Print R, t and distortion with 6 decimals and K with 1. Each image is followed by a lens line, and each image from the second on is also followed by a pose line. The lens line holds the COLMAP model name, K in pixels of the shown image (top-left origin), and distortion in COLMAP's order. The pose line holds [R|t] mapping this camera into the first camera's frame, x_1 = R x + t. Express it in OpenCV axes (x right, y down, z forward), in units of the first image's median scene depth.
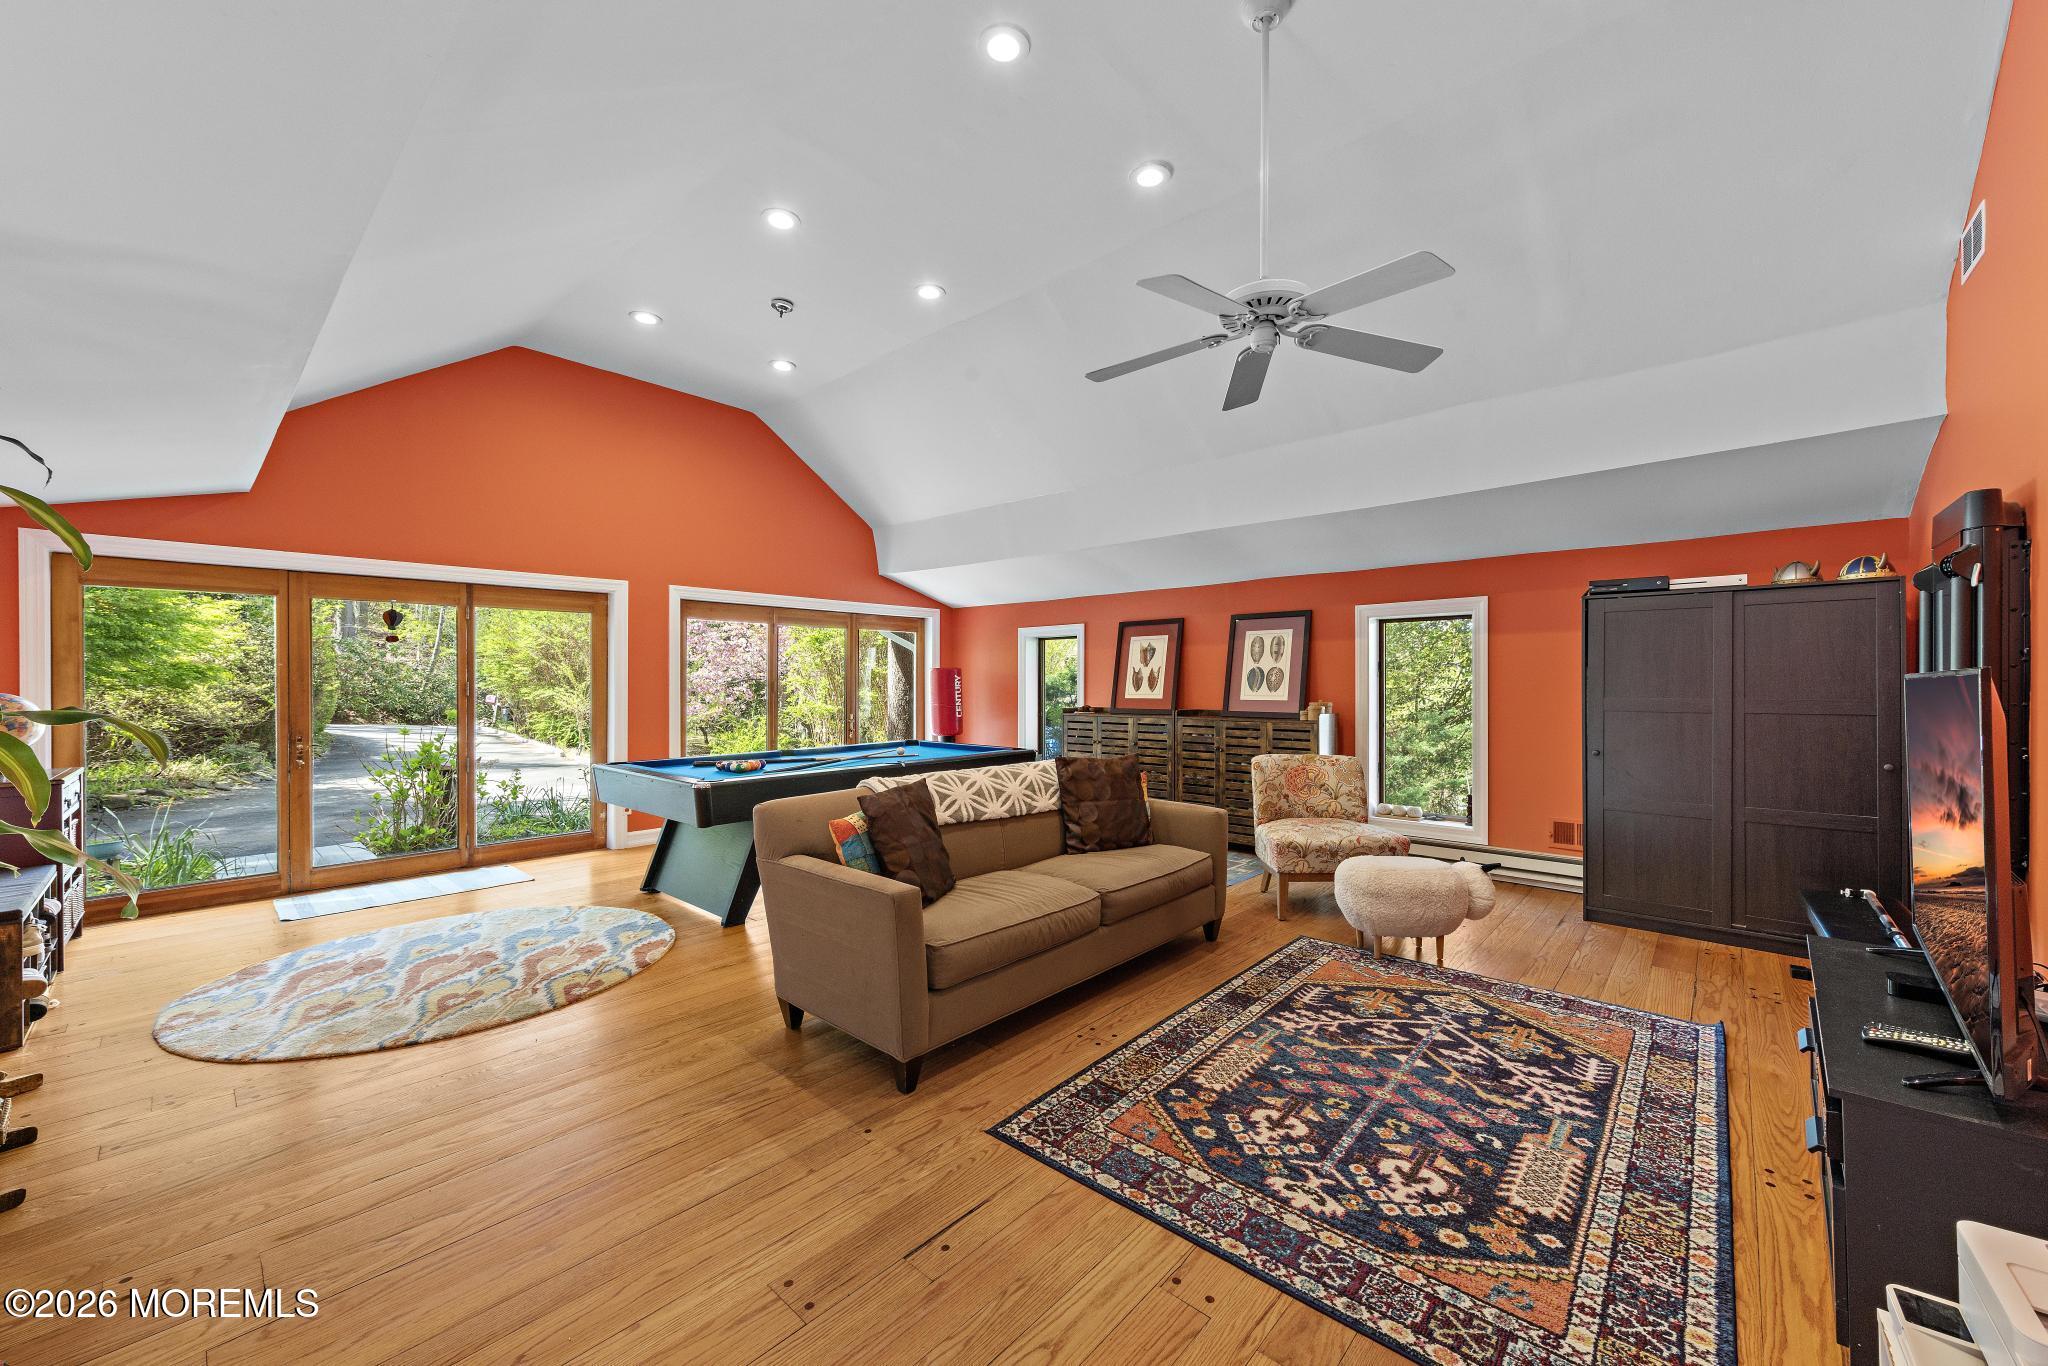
lens RADIAL K [[767.8, 0, 1024.0], [0, 767.8, 683.0], [0, 0, 1]] dist [0.002281, -0.000069]
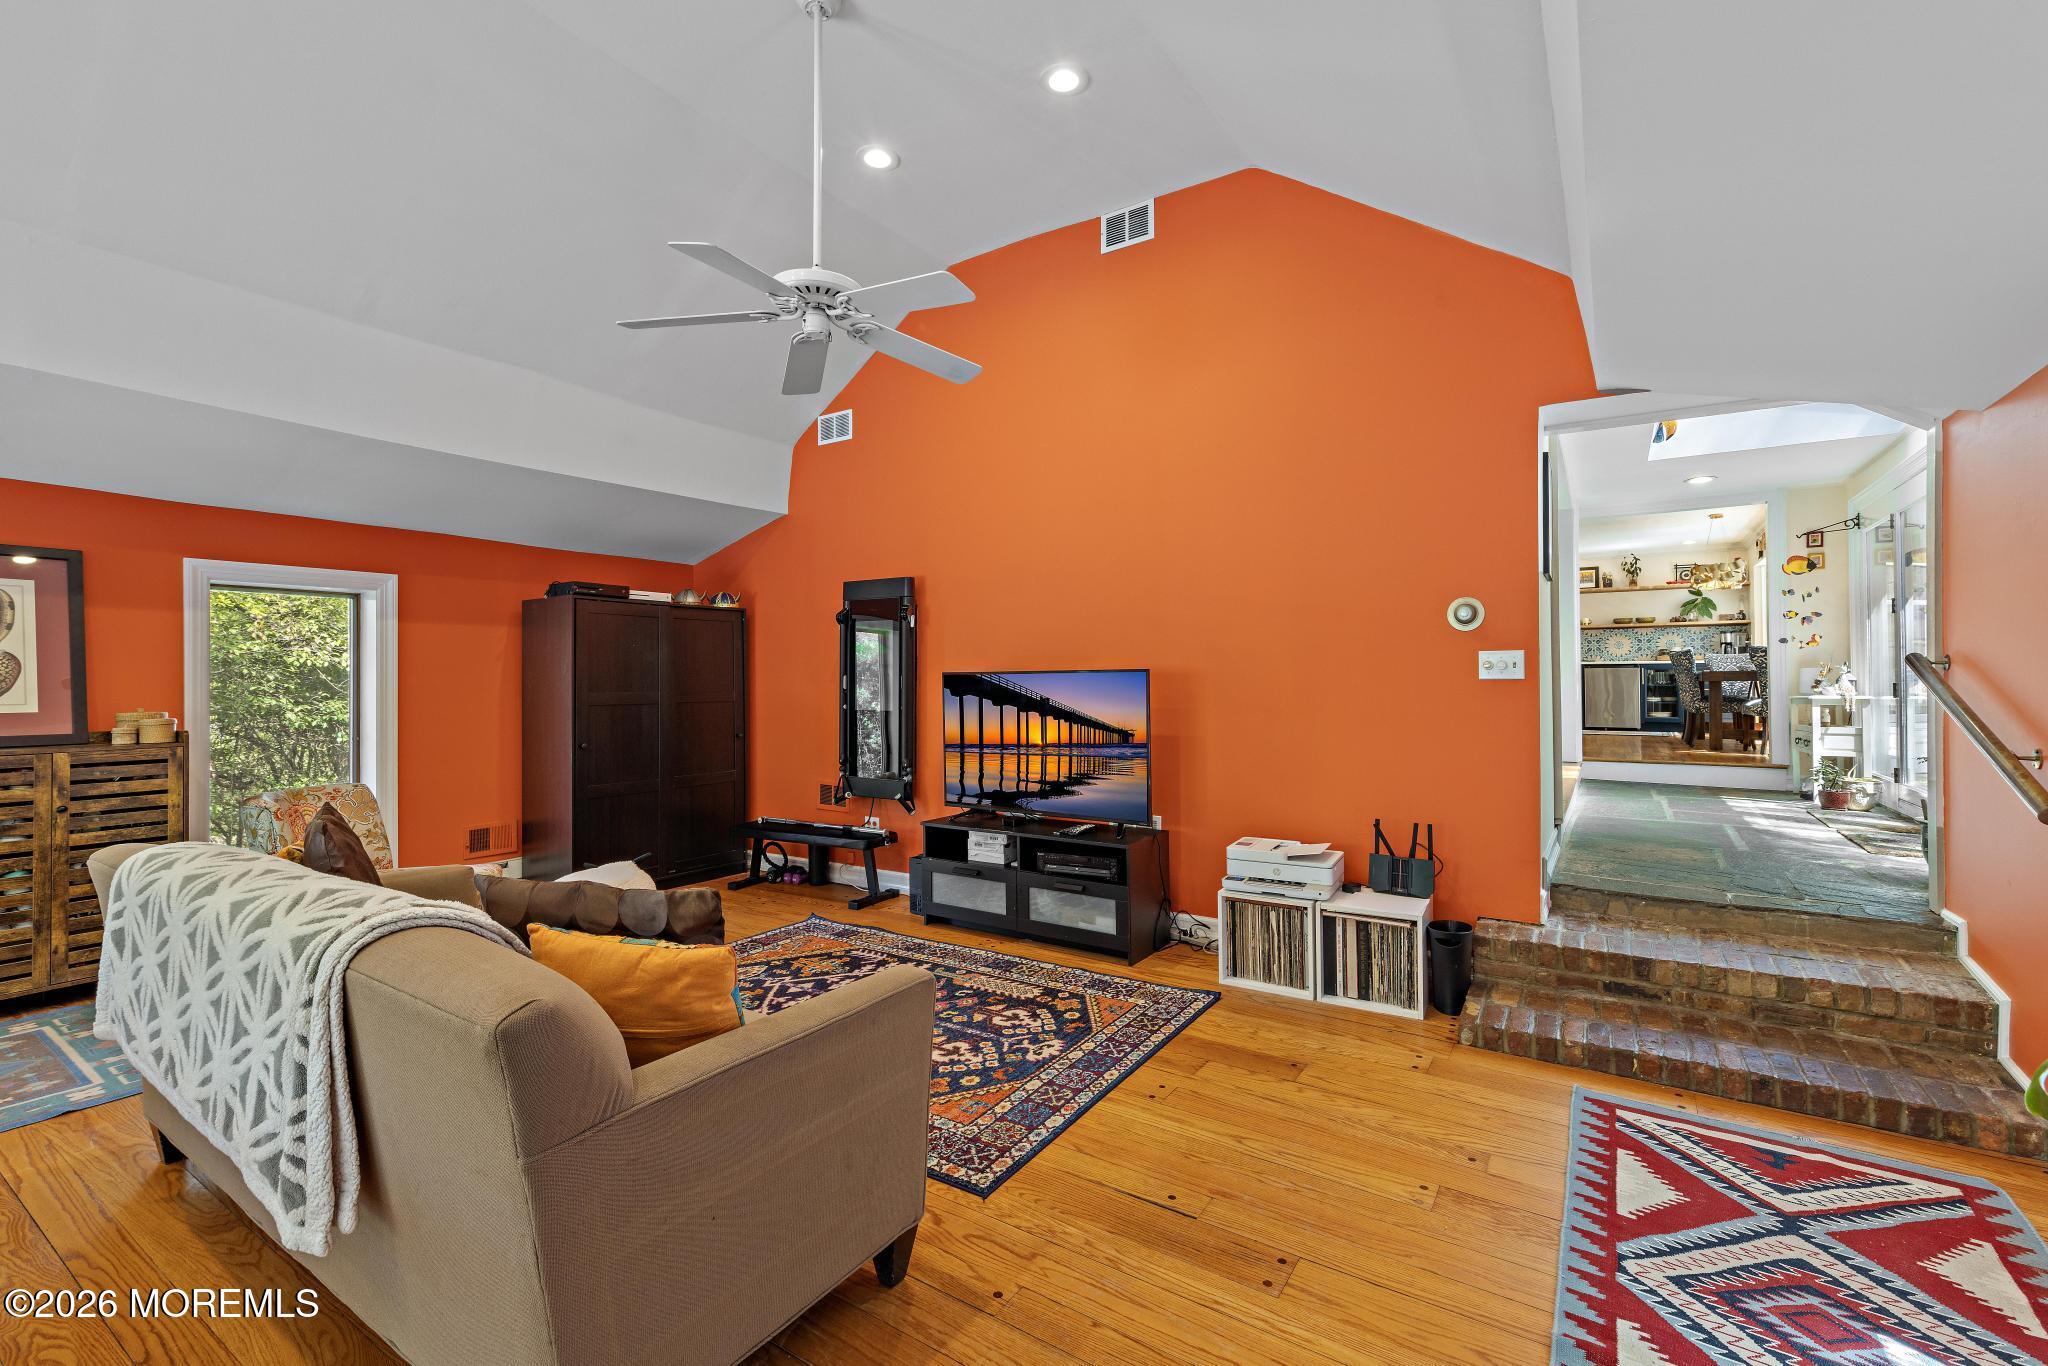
lens RADIAL K [[881.7, 0, 1036.7], [0, 881.7, 672.2], [0, 0, 1]] dist [0.004640, 0.000352]
pose [[-0.155855, 0.011912, 0.987708, -0.428455], [0.004737, 0.999925, -0.011311, 0.005495], [-0.987769, 0.002916, -0.155899, 0.454396]]
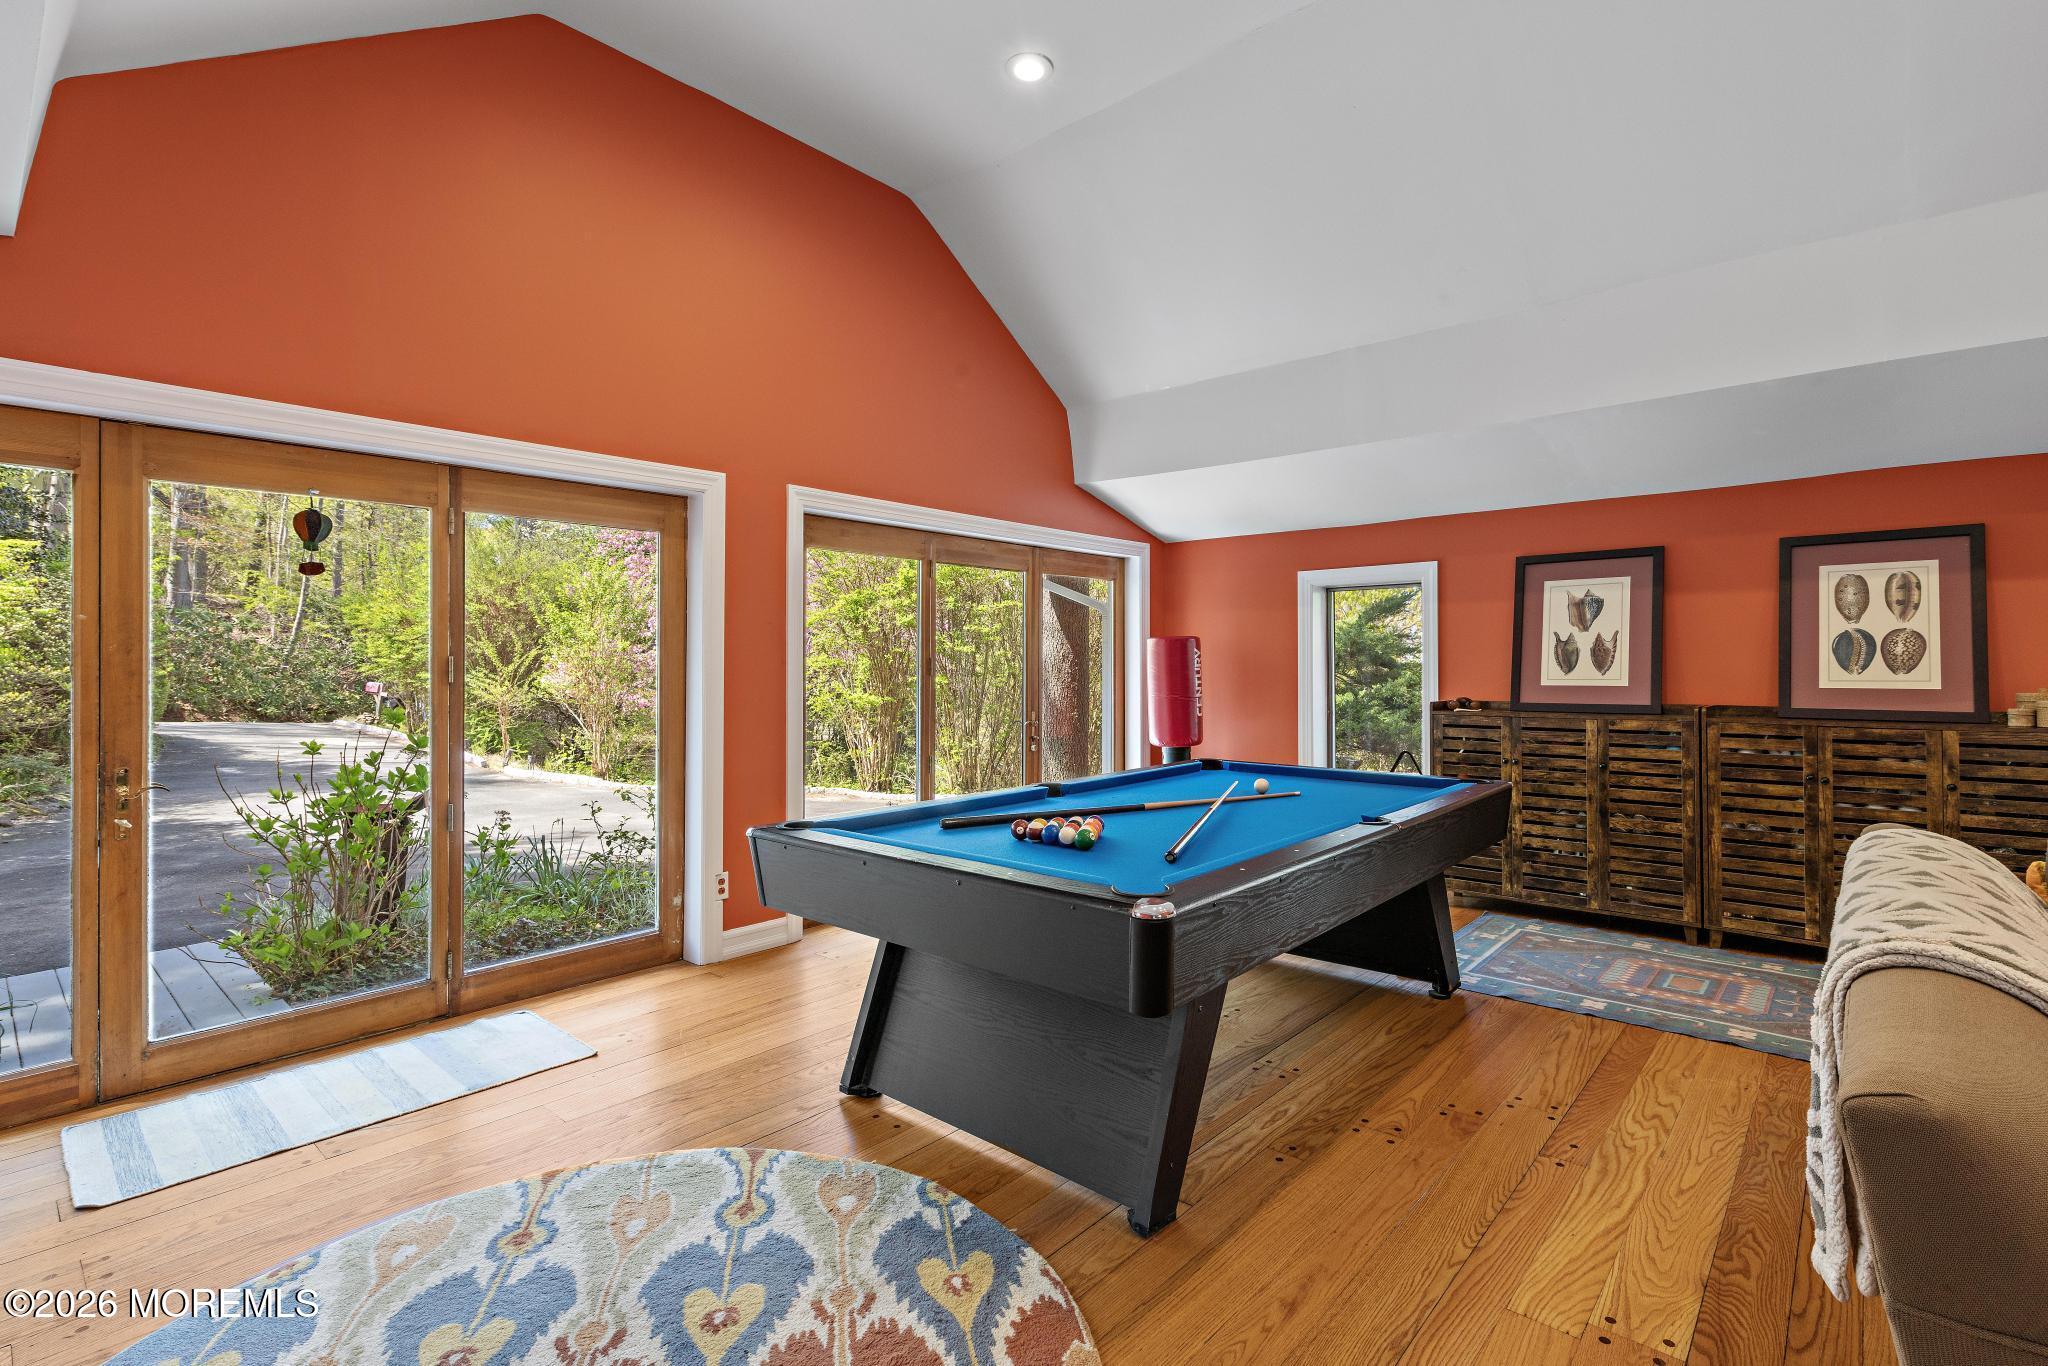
lens RADIAL K [[943.6, 0, 1024.0], [0, 943.6, 658.9], [0, 0, 1]] dist [0.002110, 0.000280]
pose [[0.999959, -0.001530, 0.008937, -0.354333], [0.001597, 0.999970, -0.007525, 0.005657], [-0.008926, 0.007539, 0.999932, 0.373523]]
